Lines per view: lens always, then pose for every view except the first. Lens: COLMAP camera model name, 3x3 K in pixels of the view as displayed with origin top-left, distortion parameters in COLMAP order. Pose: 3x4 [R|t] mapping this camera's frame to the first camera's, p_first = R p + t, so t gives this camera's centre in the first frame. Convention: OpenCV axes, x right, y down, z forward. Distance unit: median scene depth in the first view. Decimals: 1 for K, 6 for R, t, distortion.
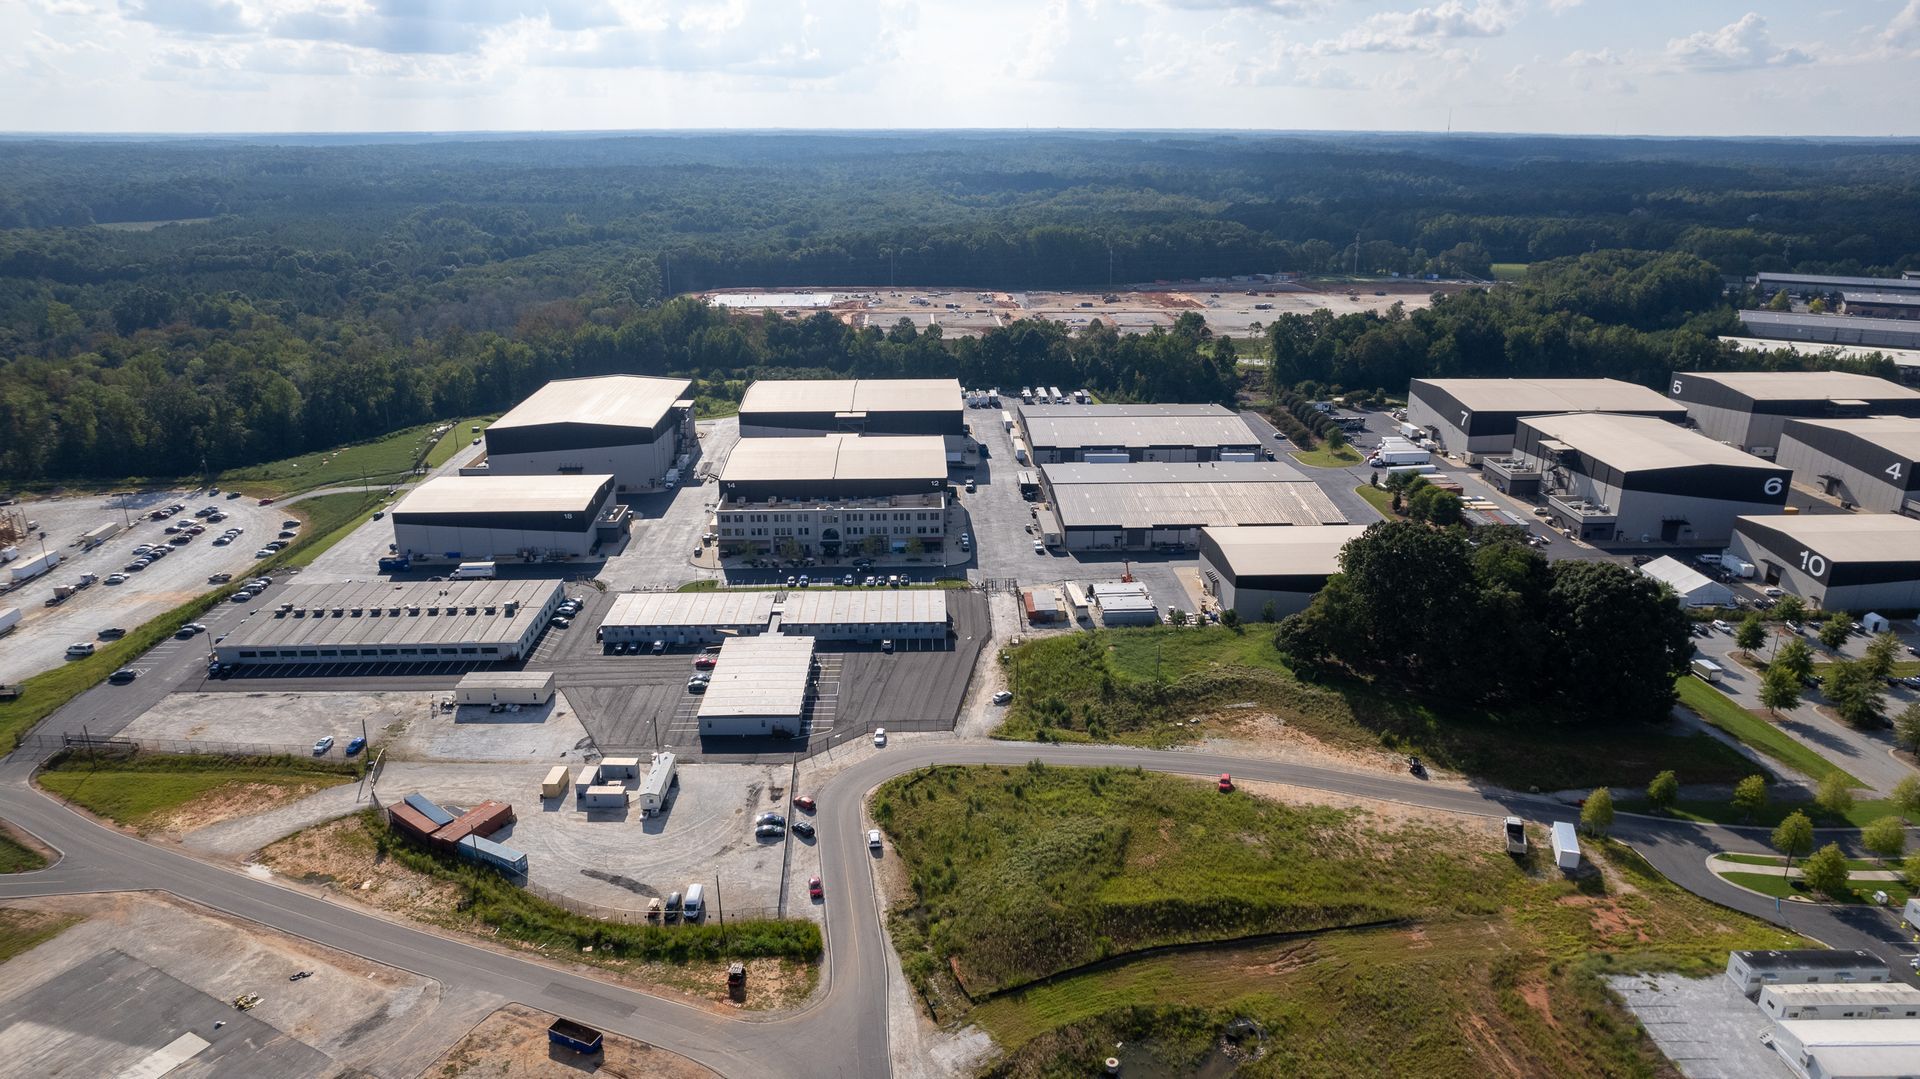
lens RADIAL K [[1229.9, 0, 970.1], [0, 1229.9, 539.3], [0, 0, 1]] dist [-0.079118, 0.074494]
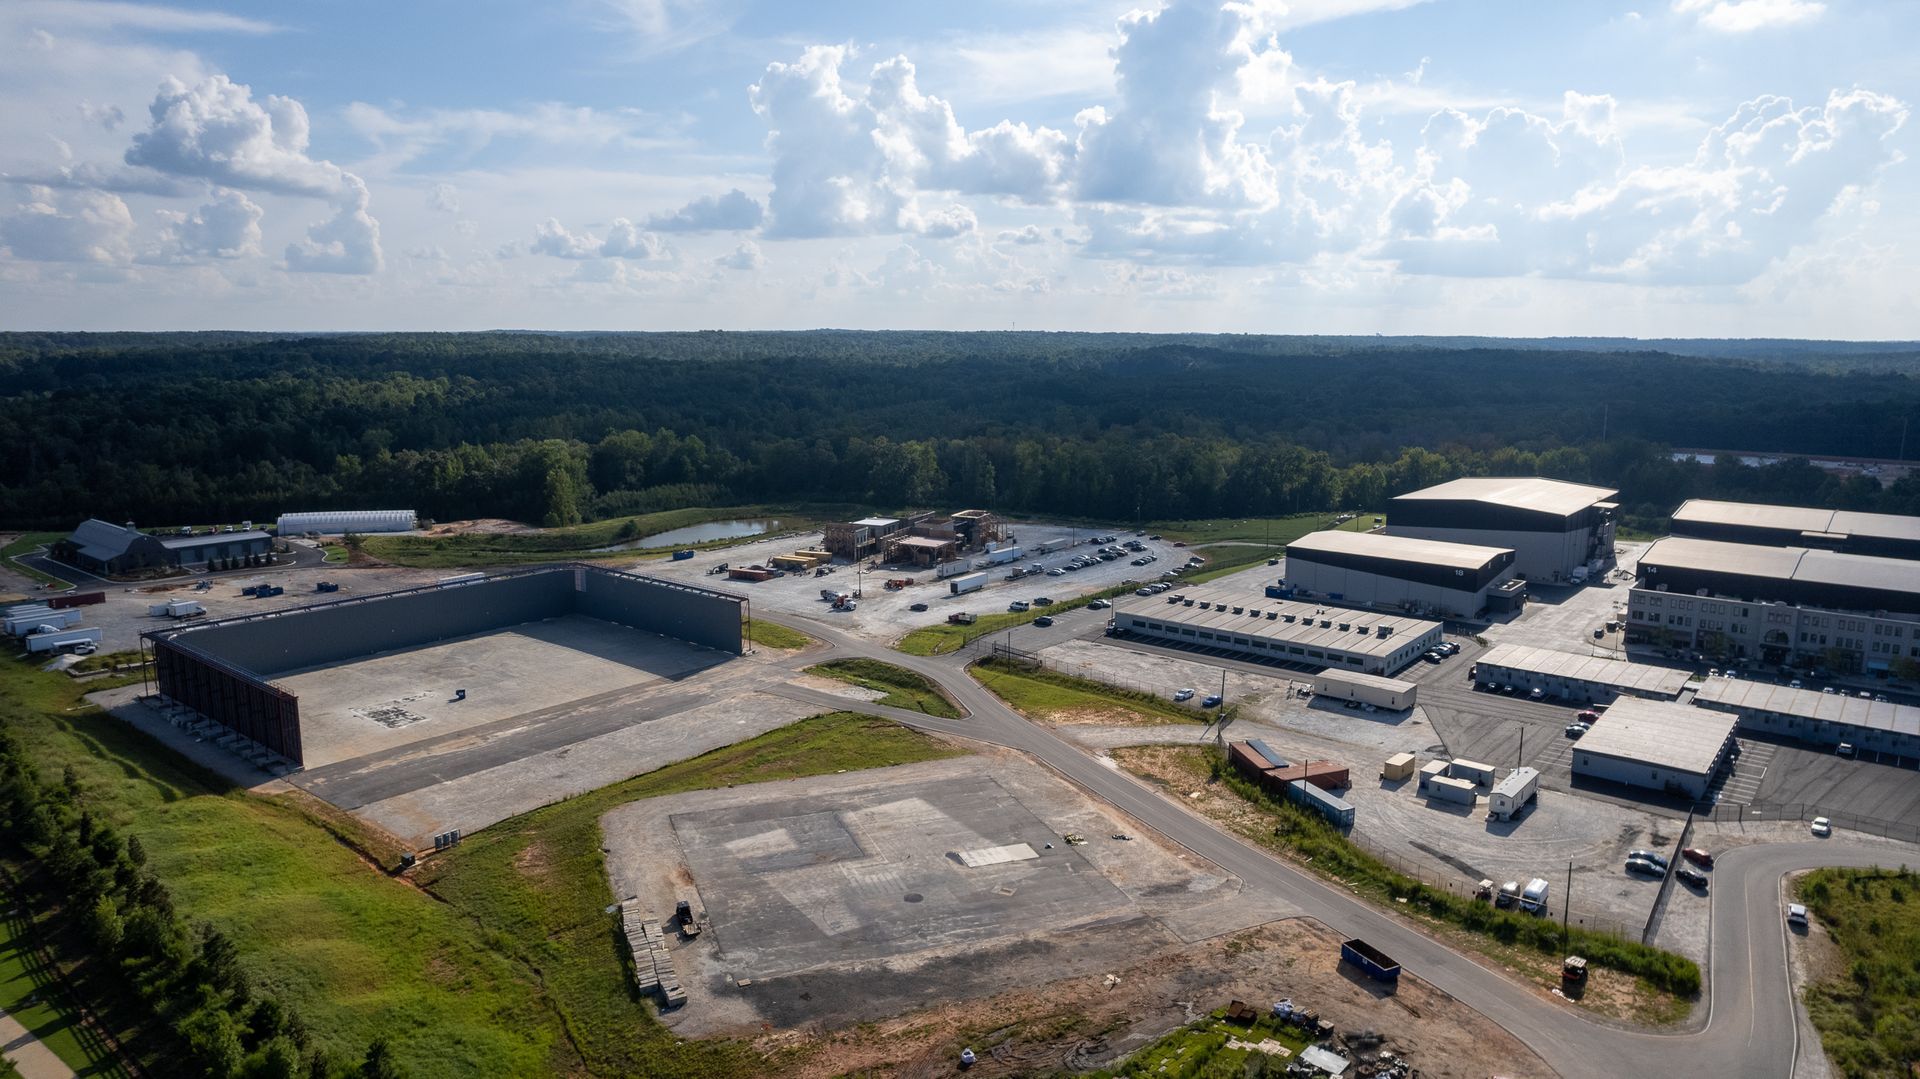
lens RADIAL K [[1229.9, 0, 964.5], [0, 1229.9, 550.3], [0, 0, 1]] dist [-0.079118, 0.074494]
pose [[0.749604, 0.119373, -0.651033, -0.005305], [-0.217207, 0.973497, -0.071593, 0.172269], [0.625232, 0.195075, 0.755666, 0.061533]]
